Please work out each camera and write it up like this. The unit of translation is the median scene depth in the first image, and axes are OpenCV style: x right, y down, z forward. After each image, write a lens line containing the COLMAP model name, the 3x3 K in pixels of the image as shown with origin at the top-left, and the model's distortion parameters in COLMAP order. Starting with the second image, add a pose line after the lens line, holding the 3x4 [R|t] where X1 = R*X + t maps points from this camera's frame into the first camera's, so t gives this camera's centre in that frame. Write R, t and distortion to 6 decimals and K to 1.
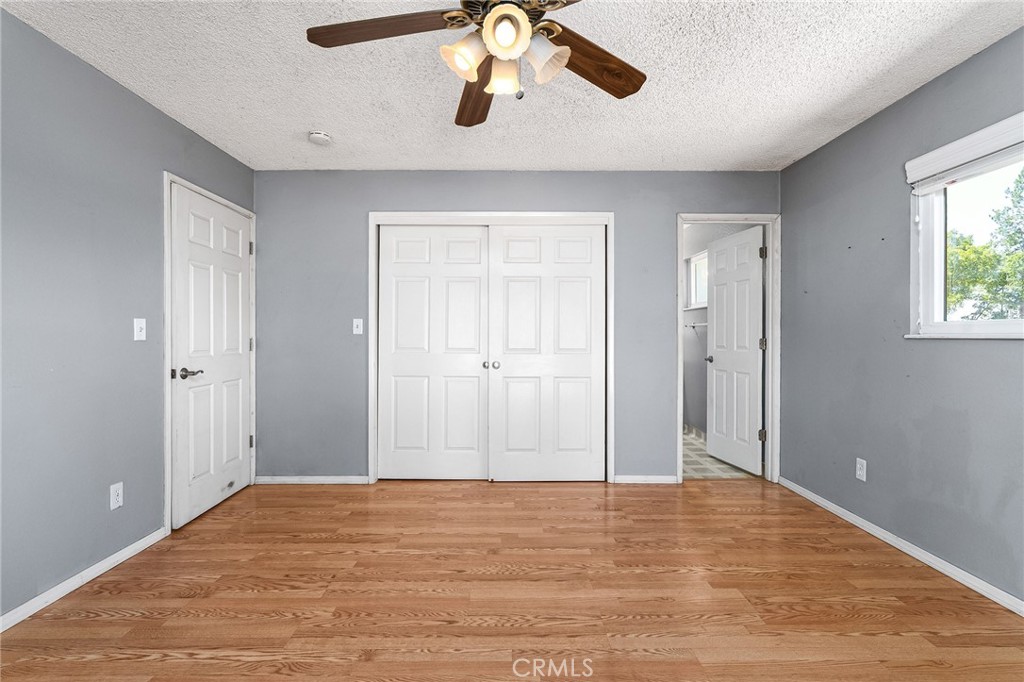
lens RADIAL K [[453.7, 0, 509.2], [0, 453.7, 337.8], [0, 0, 1]] dist [-0.000806, -0.000193]
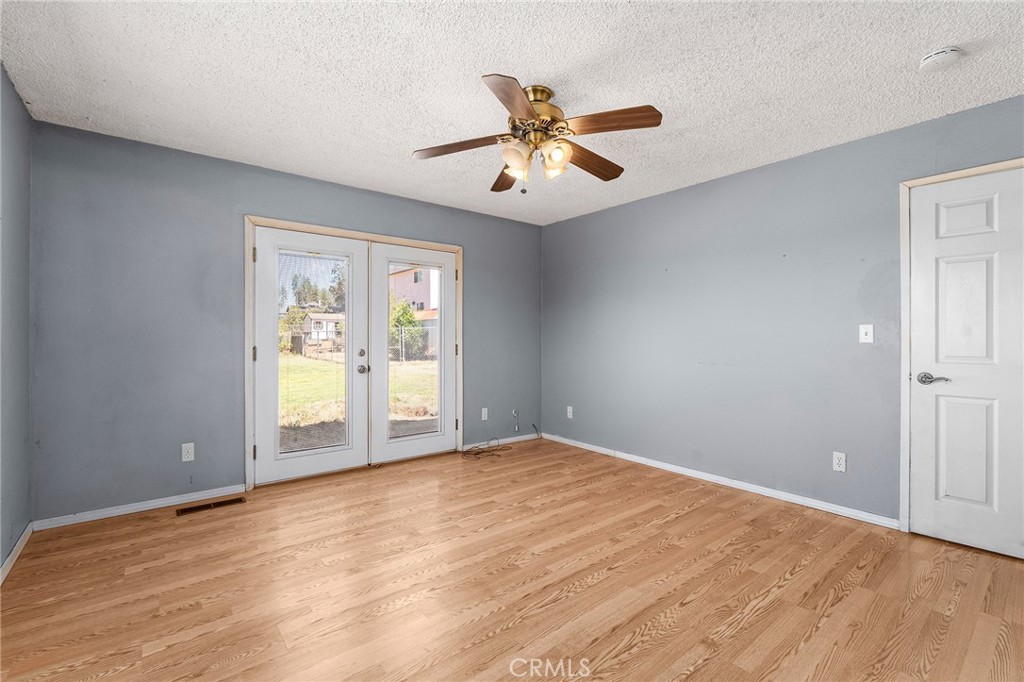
lens RADIAL K [[453.7, 0, 509.2], [0, 453.7, 337.8], [0, 0, 1]] dist [-0.000806, -0.000193]
pose [[-0.783869, -0.002454, -0.620921, 0.723336], [-0.006668, 0.999968, 0.004465, -0.007743], [0.620890, 0.007641, -0.783860, 1.507841]]
